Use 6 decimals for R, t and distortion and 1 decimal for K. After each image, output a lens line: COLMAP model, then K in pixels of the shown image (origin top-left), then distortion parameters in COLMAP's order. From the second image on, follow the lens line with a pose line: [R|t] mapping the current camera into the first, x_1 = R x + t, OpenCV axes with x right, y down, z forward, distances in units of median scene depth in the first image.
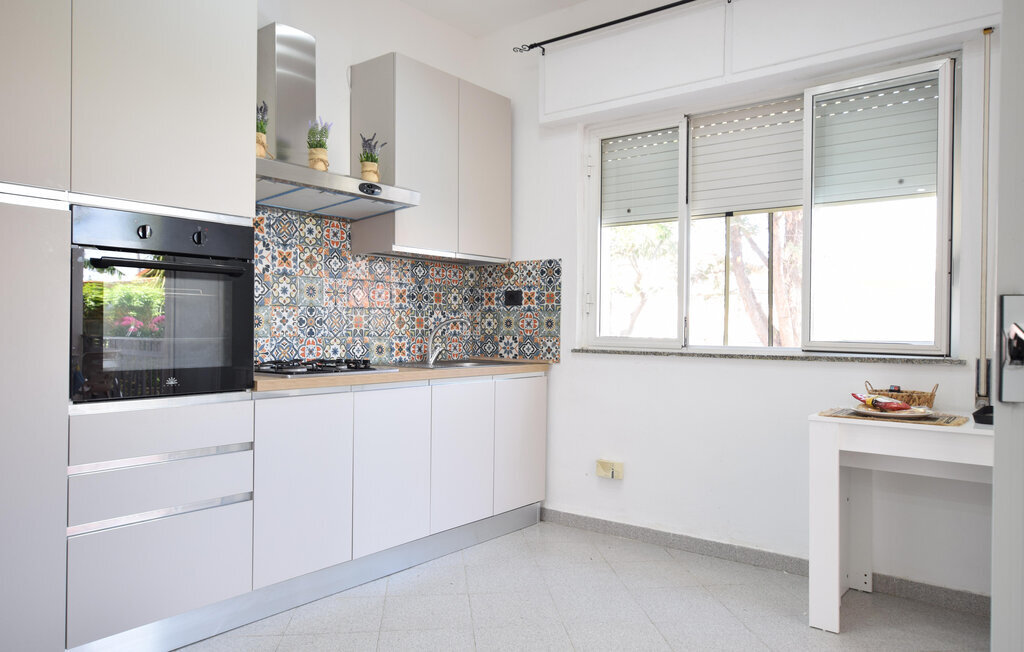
lens RADIAL K [[712.3, 0, 512.0], [0, 712.3, 326.0], [0, 0, 1]] dist [-0.002641, 0.000754]
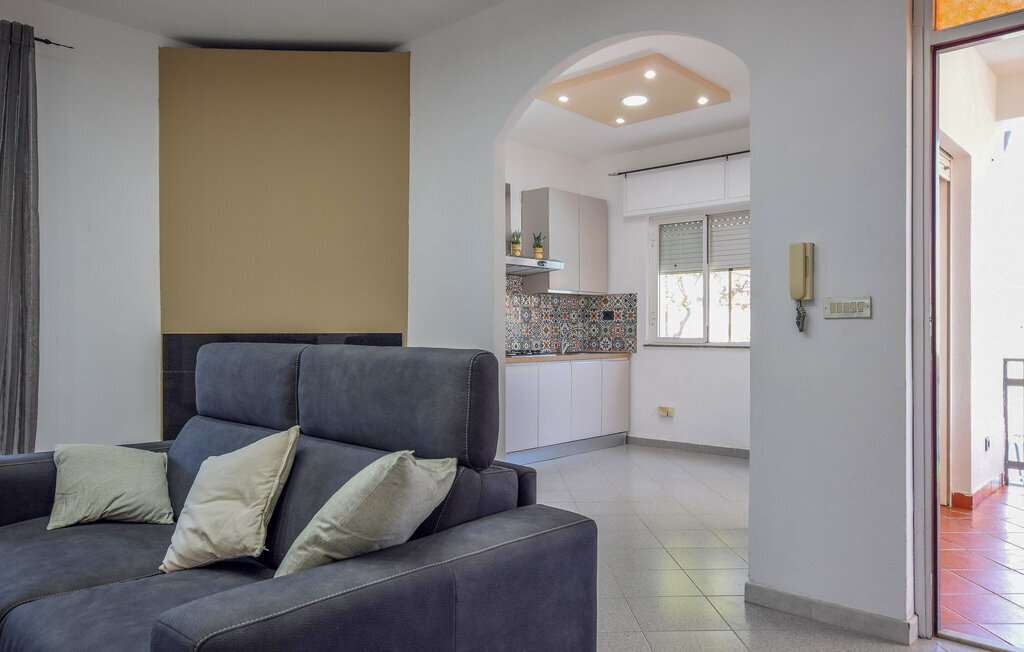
lens RADIAL K [[712.3, 0, 512.0], [0, 712.3, 326.0], [0, 0, 1]] dist [-0.002641, 0.000754]
pose [[0.996742, -0.008577, -0.080194, -0.098657], [0.008246, 0.999956, -0.004458, -0.008370], [0.080228, 0.003782, 0.996769, -0.781621]]
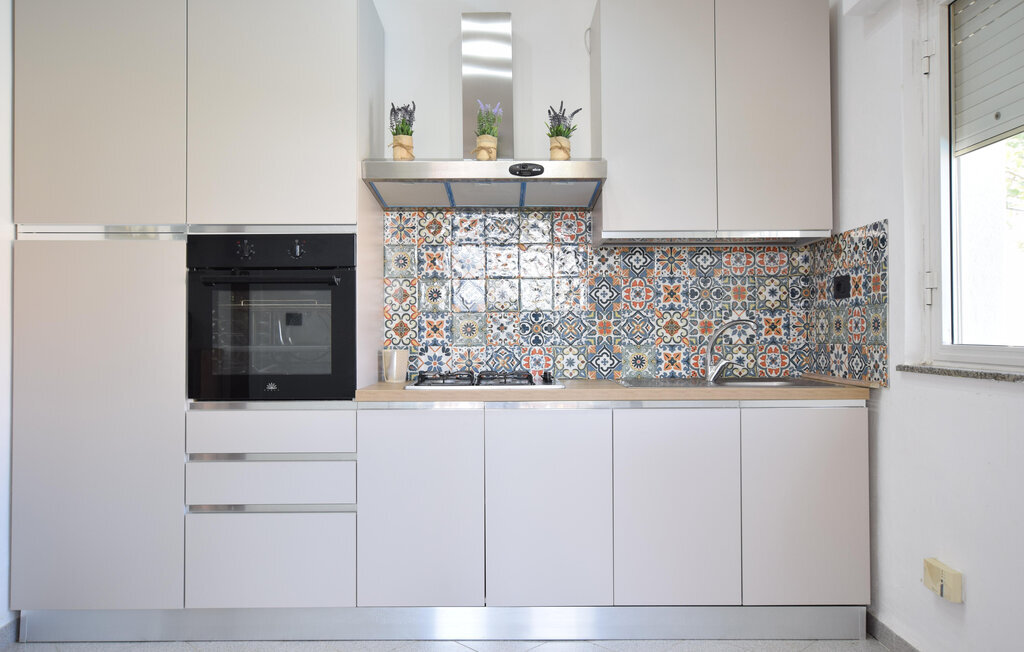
lens RADIAL K [[737.0, 0, 512.0], [0, 737.0, 326.0], [0, 0, 1]] dist [-0.004156, -0.001261]
pose [[0.627879, -0.021470, -0.778015, 0.365194], [0.011652, 0.999767, -0.018186, 0.006418], [0.778224, 0.002353, 0.627983, 0.348333]]
